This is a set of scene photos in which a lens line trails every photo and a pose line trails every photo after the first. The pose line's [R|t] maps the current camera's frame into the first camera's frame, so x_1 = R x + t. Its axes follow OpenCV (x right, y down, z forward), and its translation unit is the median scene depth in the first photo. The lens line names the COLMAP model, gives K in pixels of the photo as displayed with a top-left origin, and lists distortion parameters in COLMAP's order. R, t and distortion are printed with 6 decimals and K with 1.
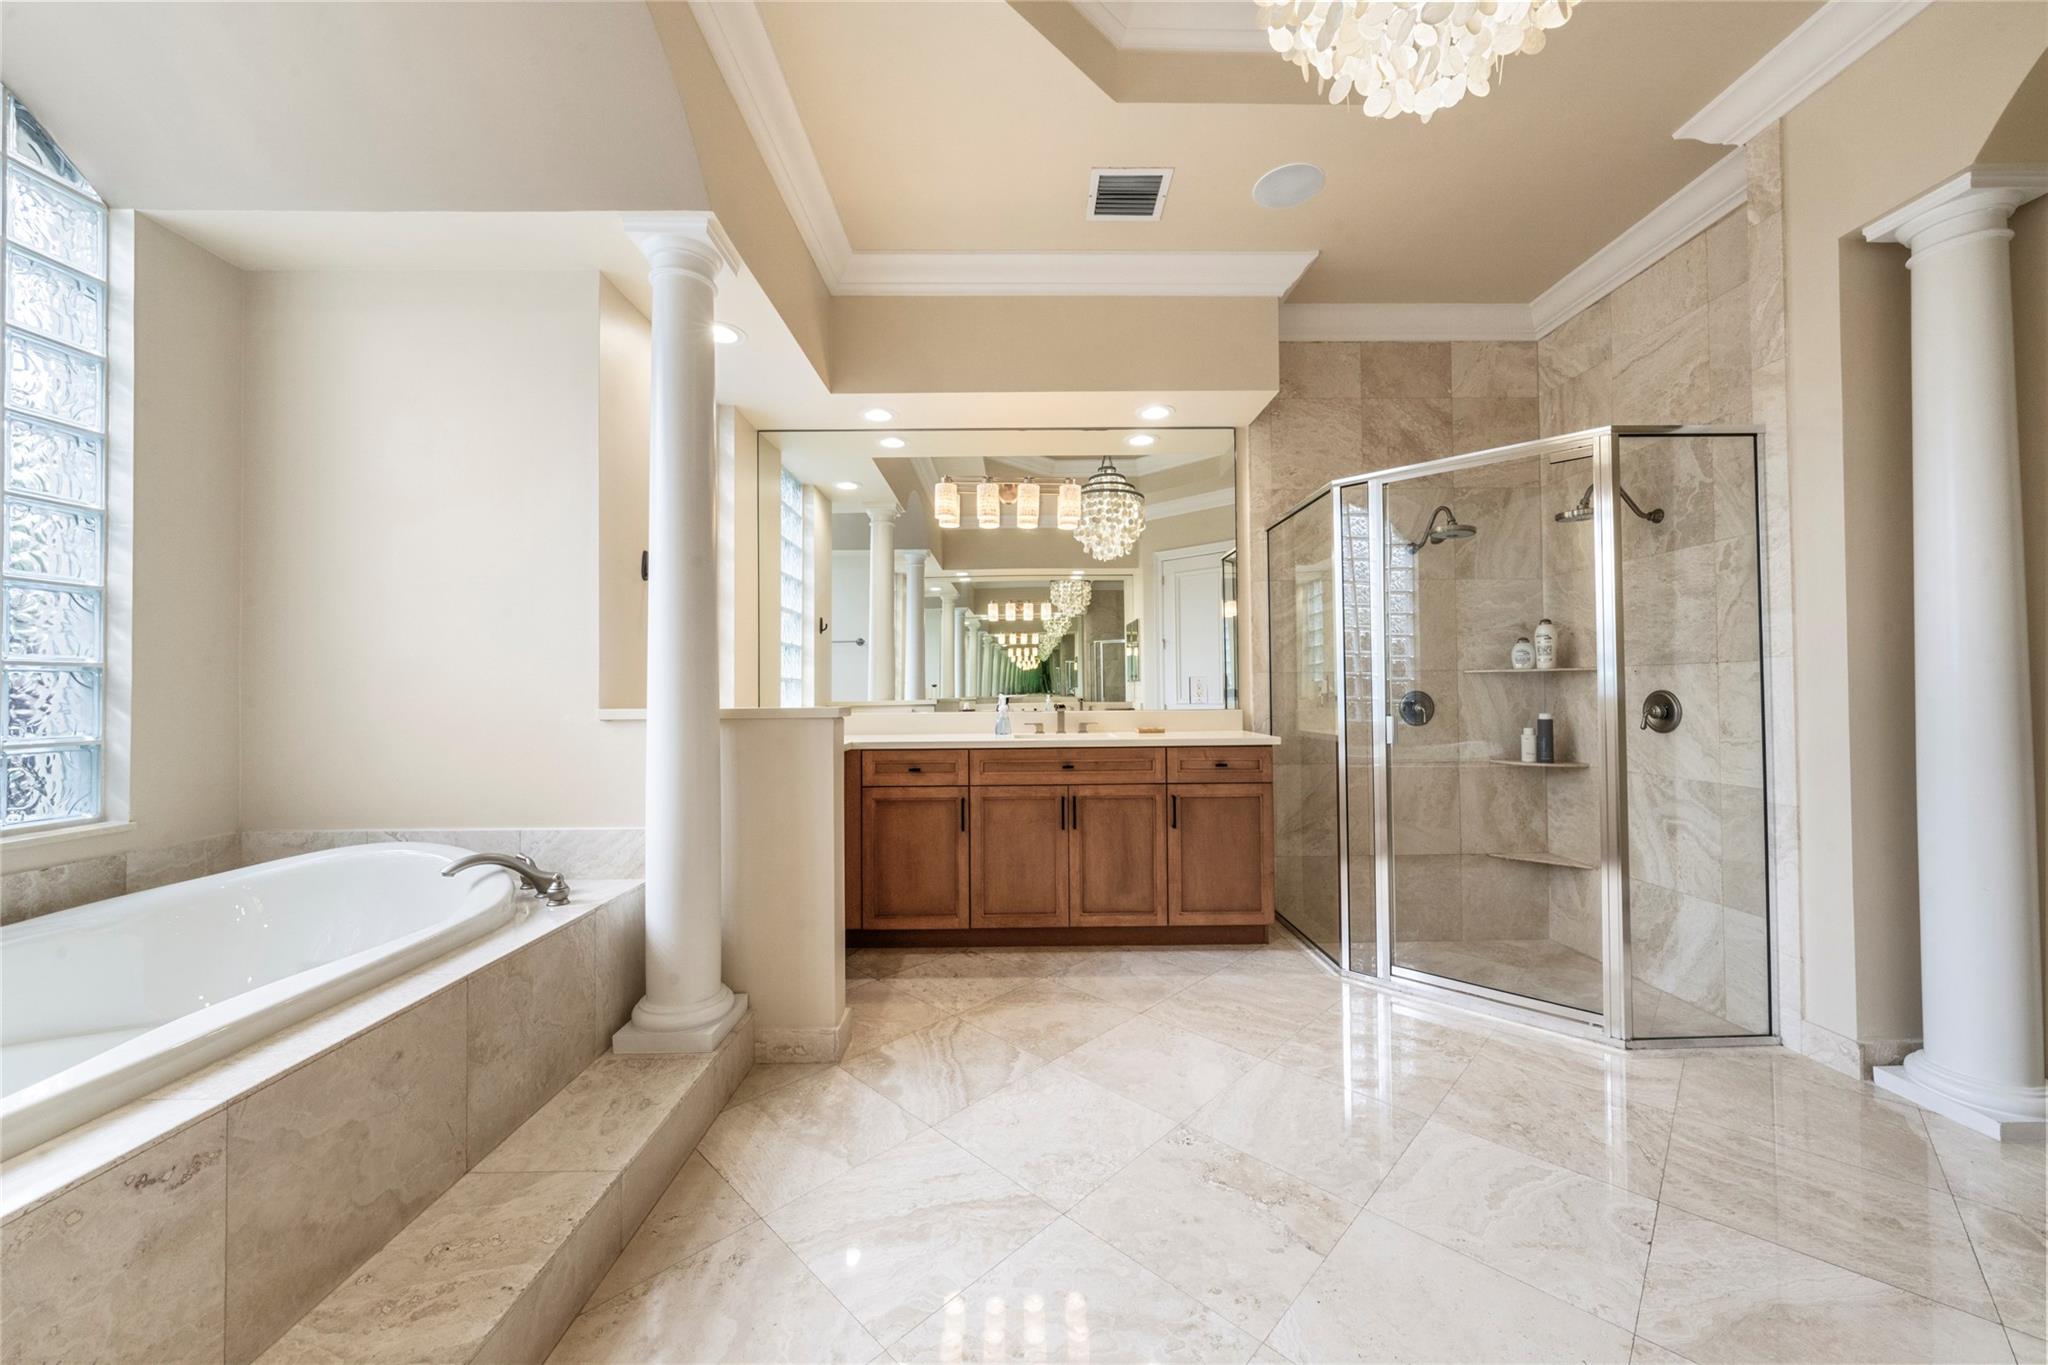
lens RADIAL K [[732.9, 0, 1024.3], [0, 732.9, 680.1], [0, 0, 1]] dist [-0.007028, 0.000237]
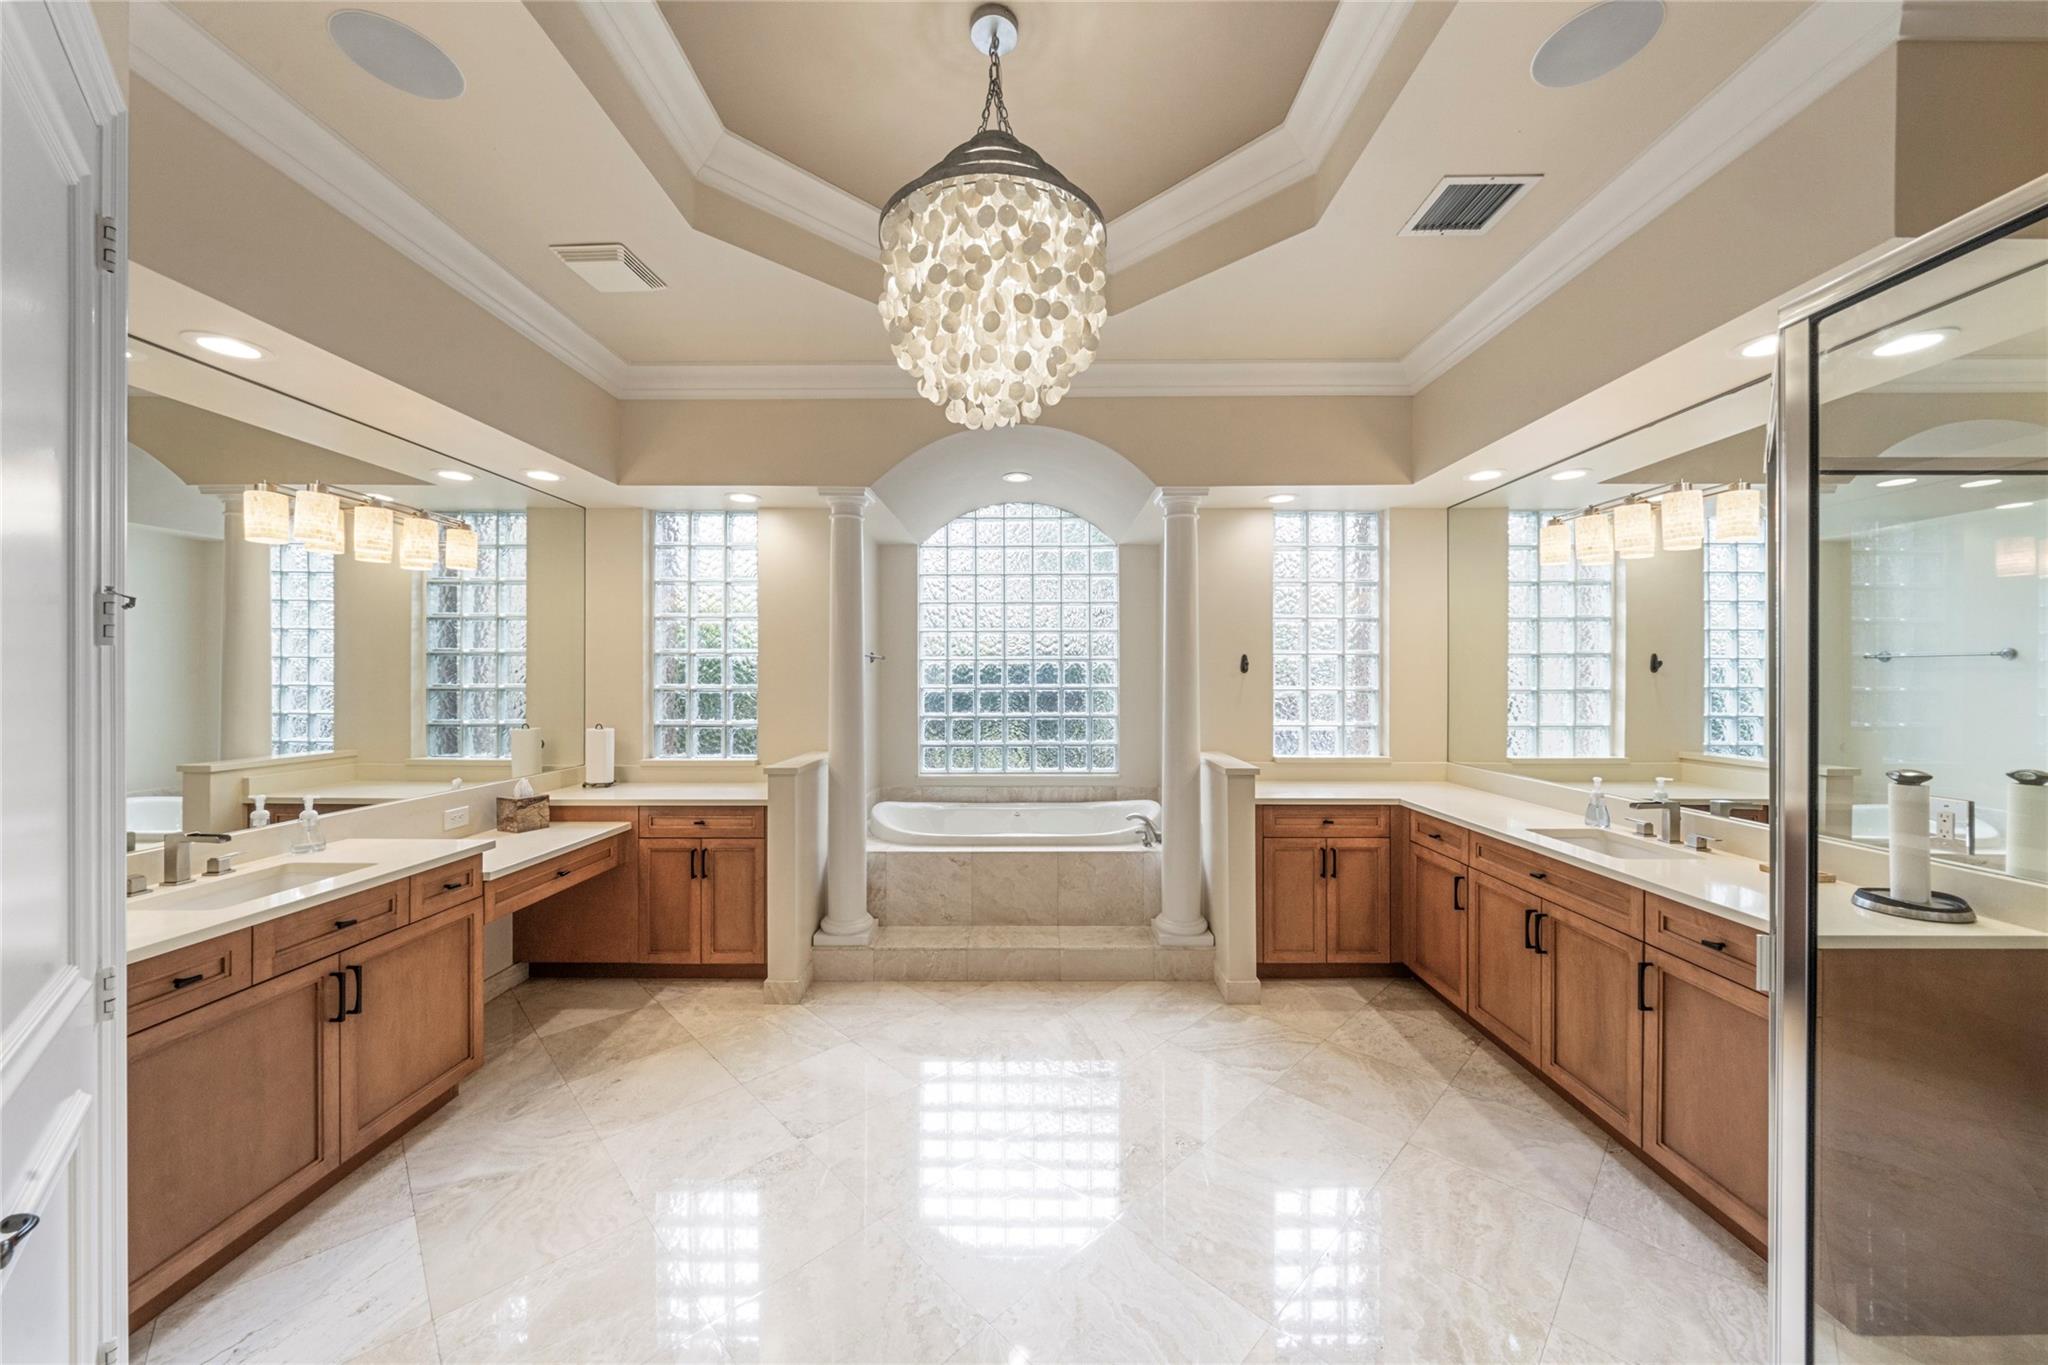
lens RADIAL K [[704.6, 0, 1022.1], [0, 704.6, 674.9], [0, 0, 1]] dist [-0.004970, -0.000961]
pose [[-0.012628, 0.006145, -0.999901, 0.937124], [0.016660, 0.999844, 0.005934, -0.133623], [0.999781, -0.016583, -0.012728, 0.476138]]
